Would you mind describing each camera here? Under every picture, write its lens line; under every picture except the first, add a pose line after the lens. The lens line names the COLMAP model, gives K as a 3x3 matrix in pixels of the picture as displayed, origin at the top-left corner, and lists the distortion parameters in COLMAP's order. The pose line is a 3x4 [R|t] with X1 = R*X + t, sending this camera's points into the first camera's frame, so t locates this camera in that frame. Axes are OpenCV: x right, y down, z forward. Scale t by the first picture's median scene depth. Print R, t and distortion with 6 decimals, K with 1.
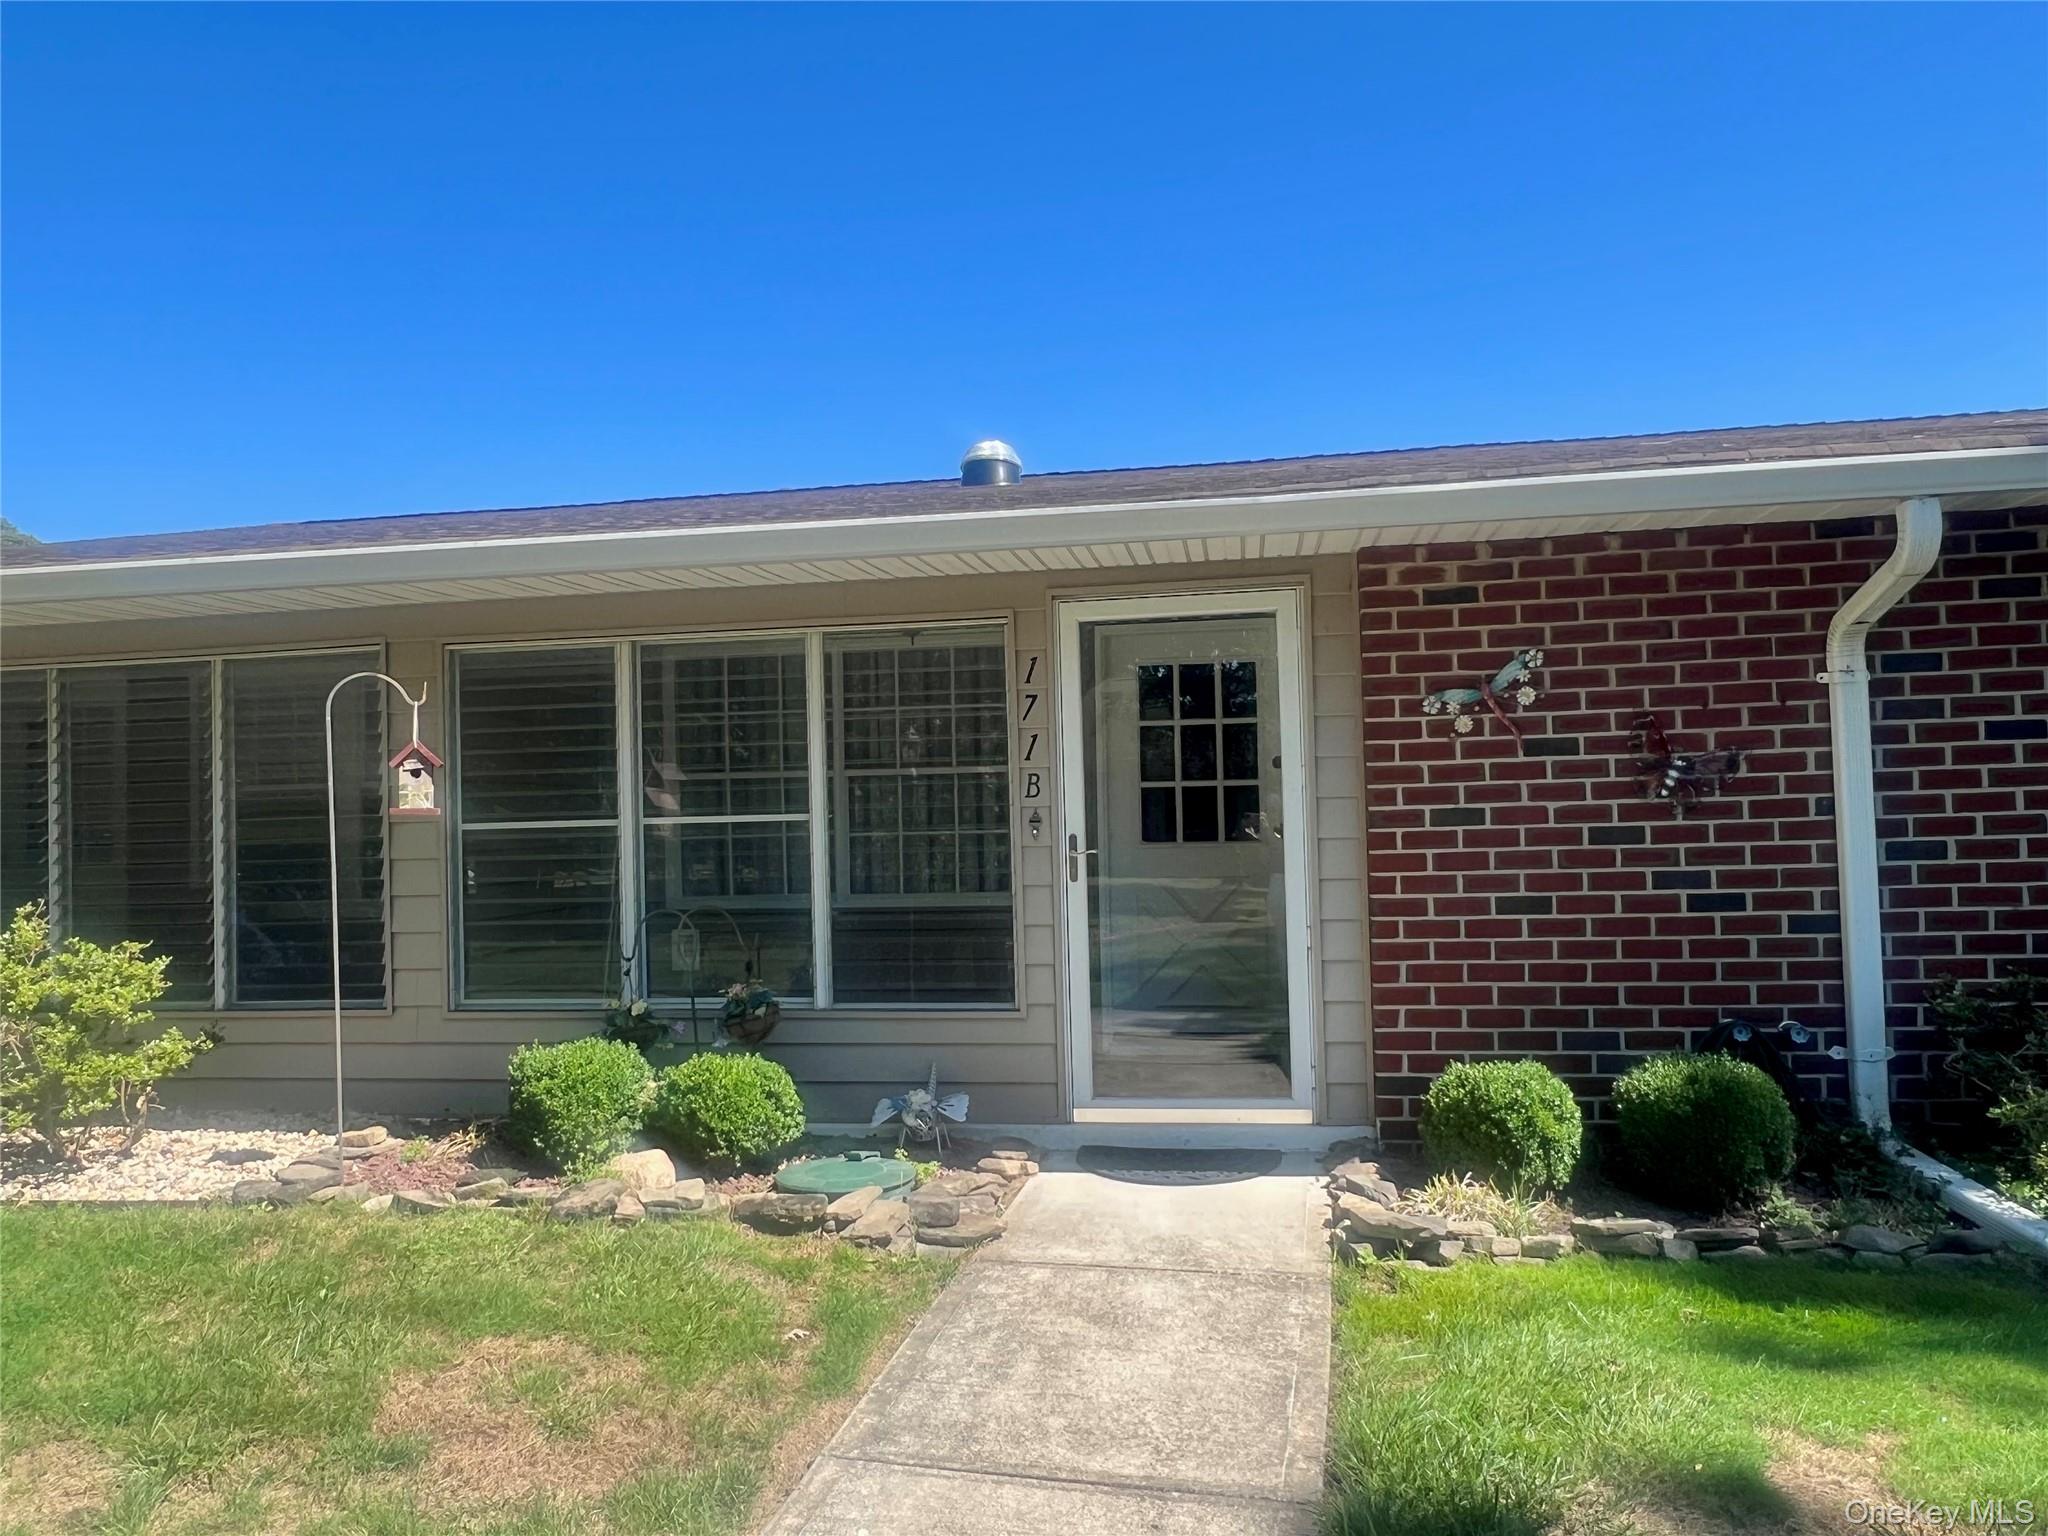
lens RADIAL K [[1440.6, 0, 1008.7], [0, 1440.6, 768.6], [0, 0, 1]] dist [0.003229, -0.007181]
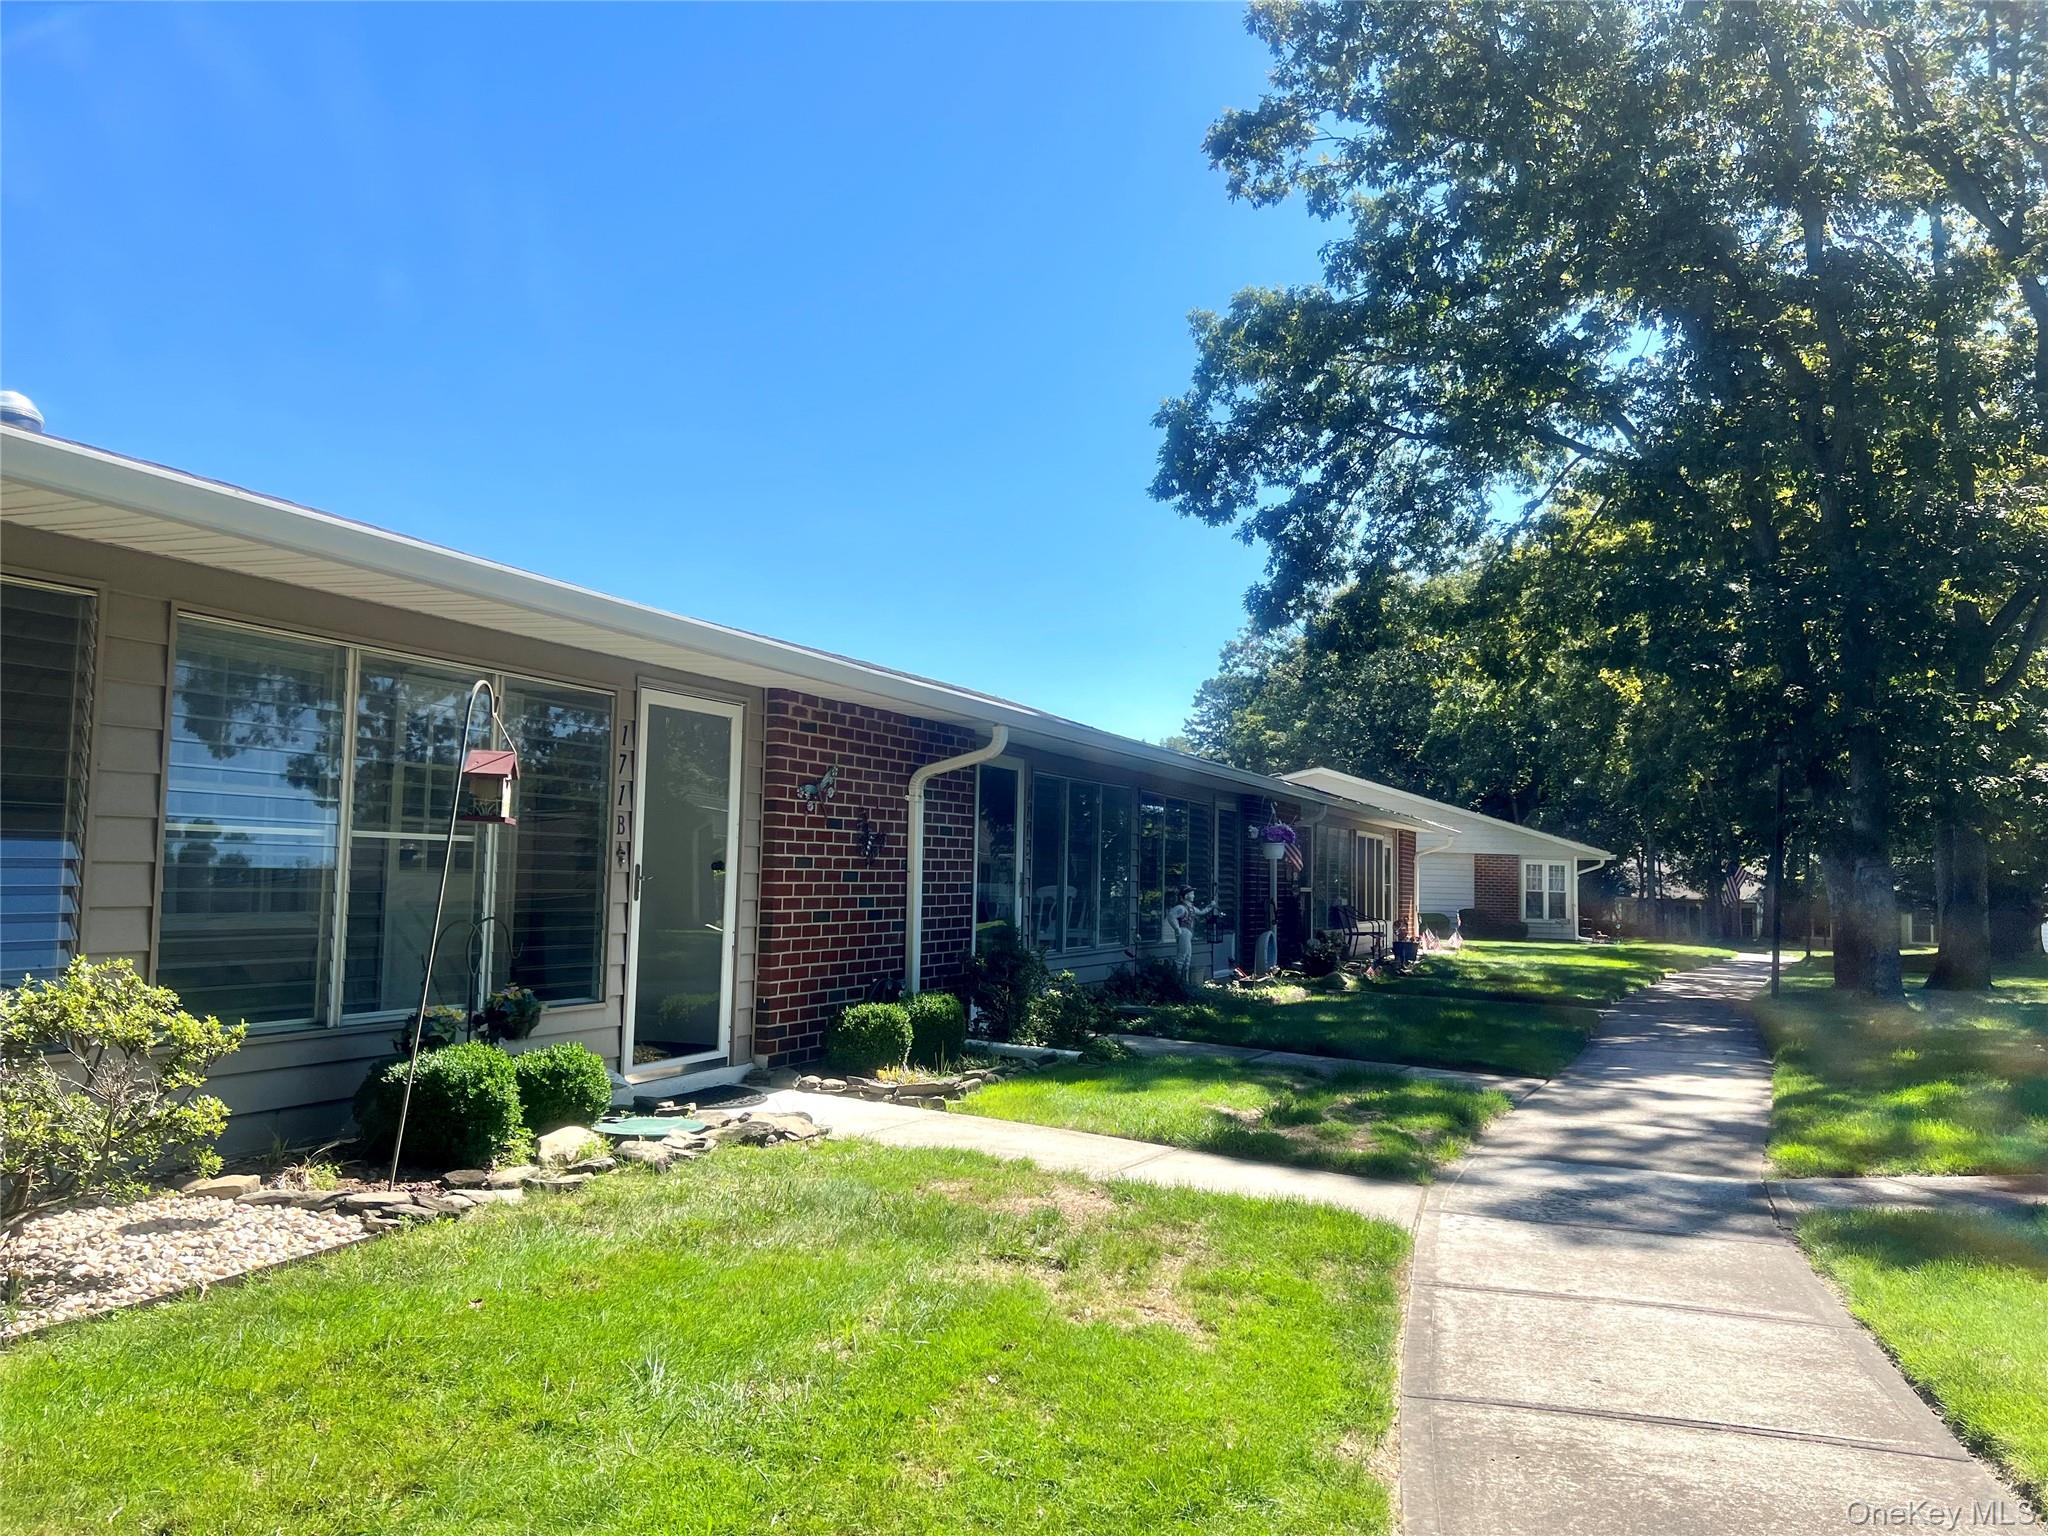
lens RADIAL K [[1503.2, 0, 1021.3], [0, 1503.2, 769.8], [0, 0, 1]] dist [0.036825, -0.029405]
pose [[0.255915, 0.097872, 0.961732, -1.293474], [-0.065834, 0.994316, -0.083670, 0.056227], [-0.964455, -0.041902, 0.260904, 0.325577]]
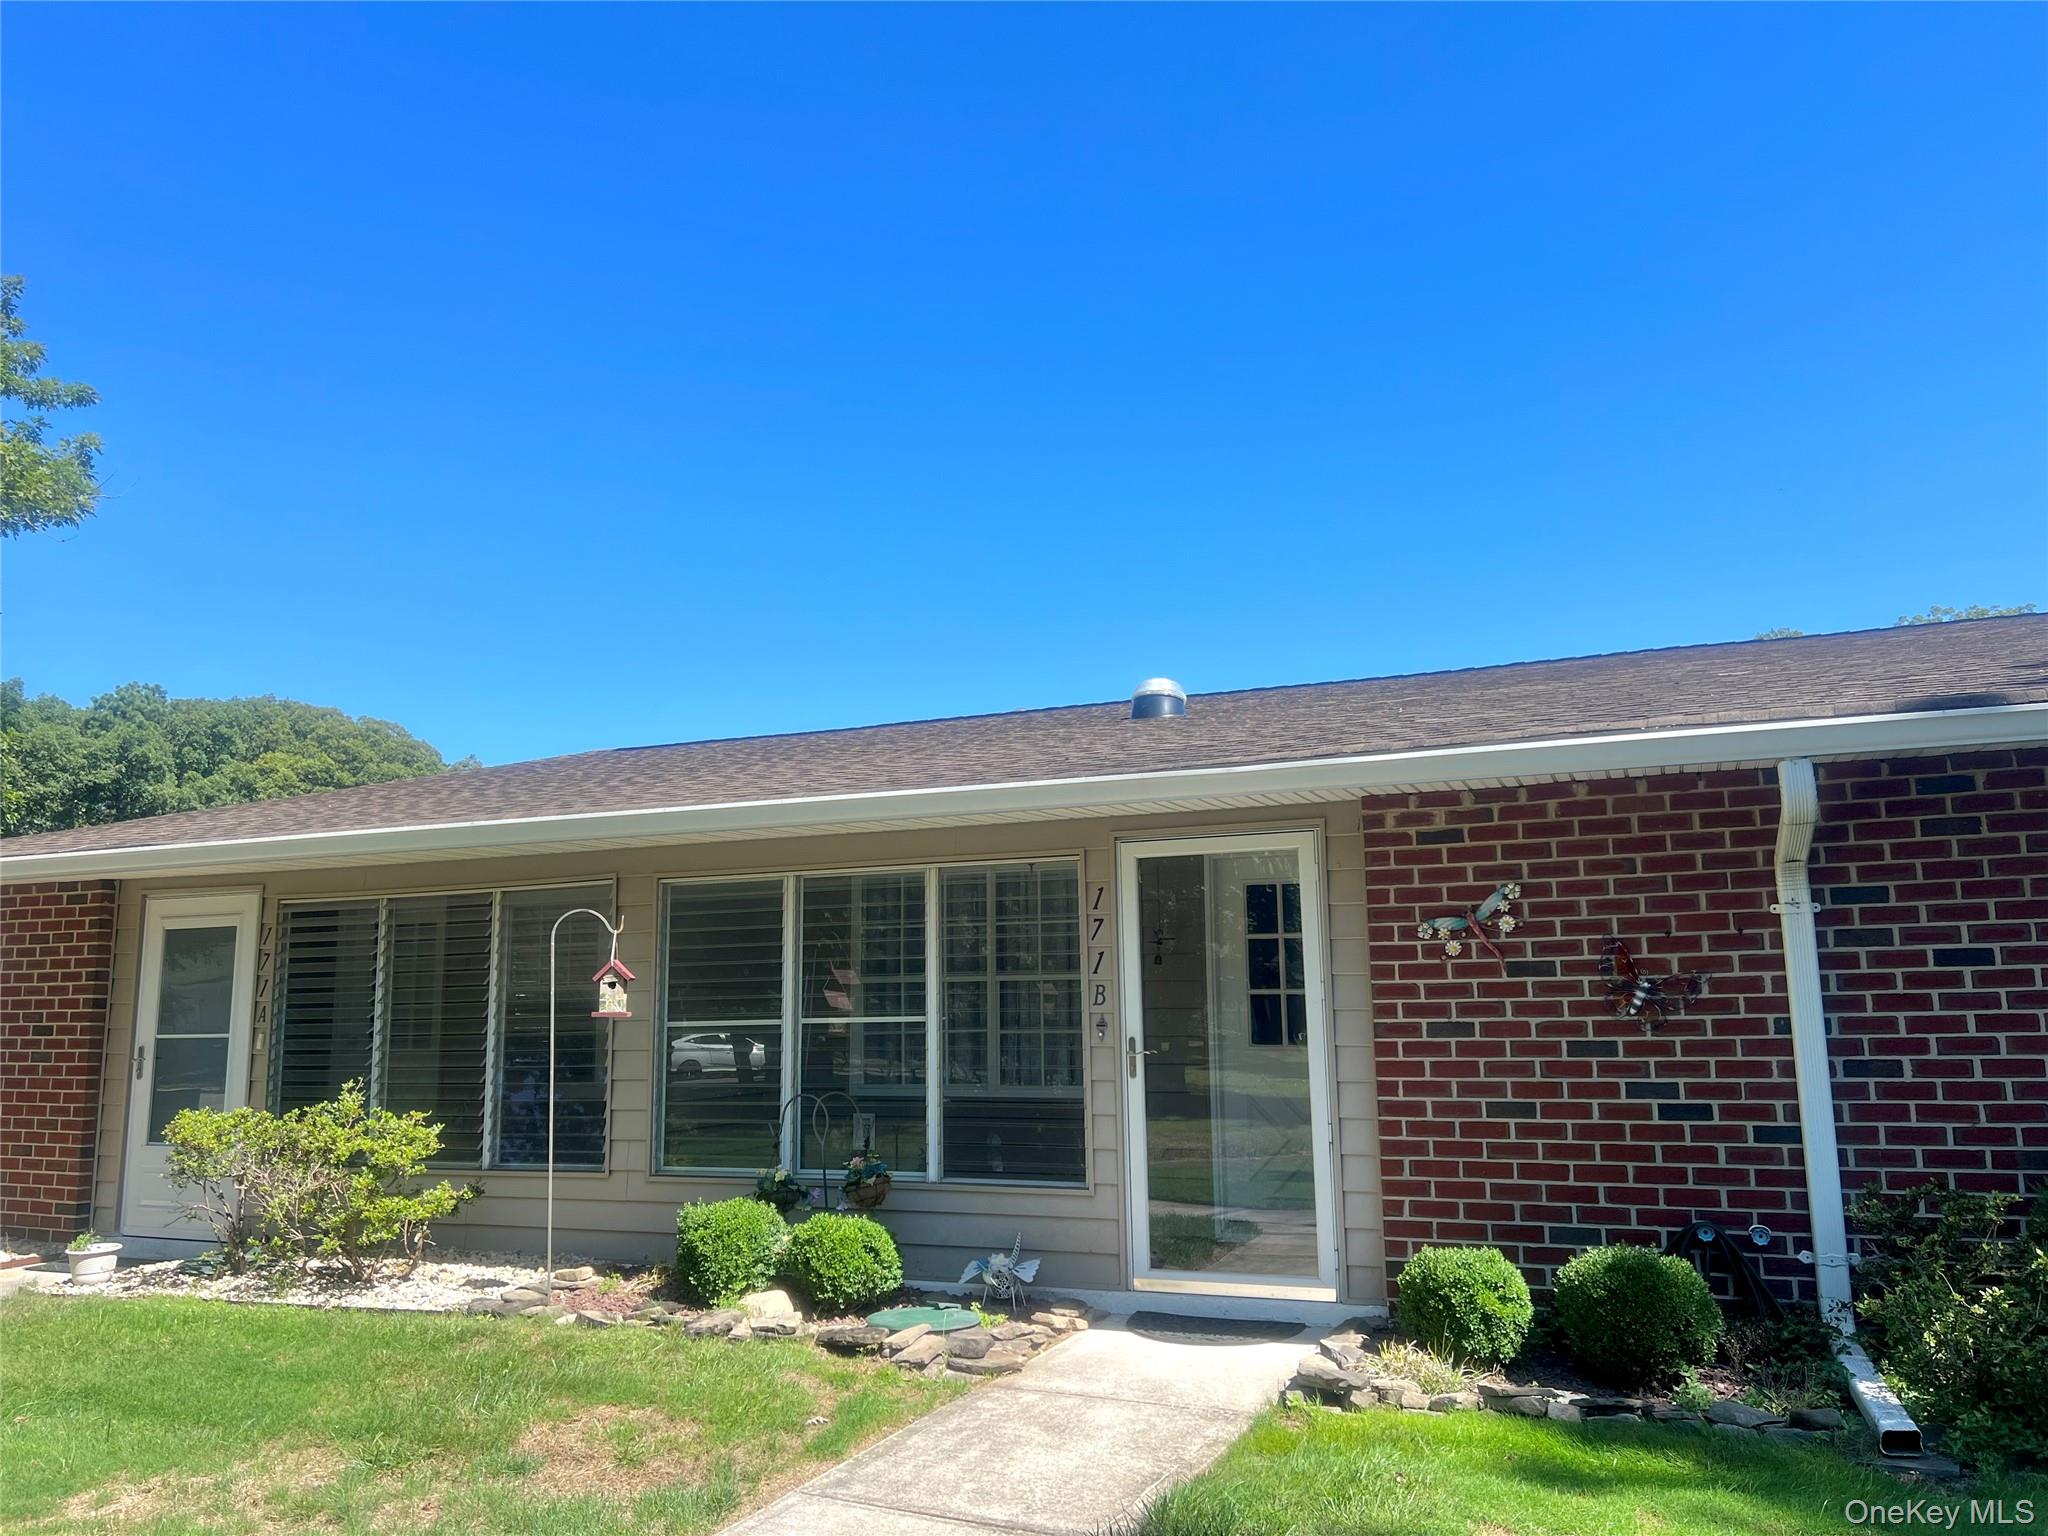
lens RADIAL K [[1503.2, 0, 1013.8], [0, 1503.2, 772.0], [0, 0, 1]] dist [0.036825, -0.029405]
pose [[0.975569, -0.023096, -0.218478, 0.242660], [-0.003667, 0.992609, -0.121303, -0.023100], [0.219664, 0.119140, 0.968273, -0.268771]]
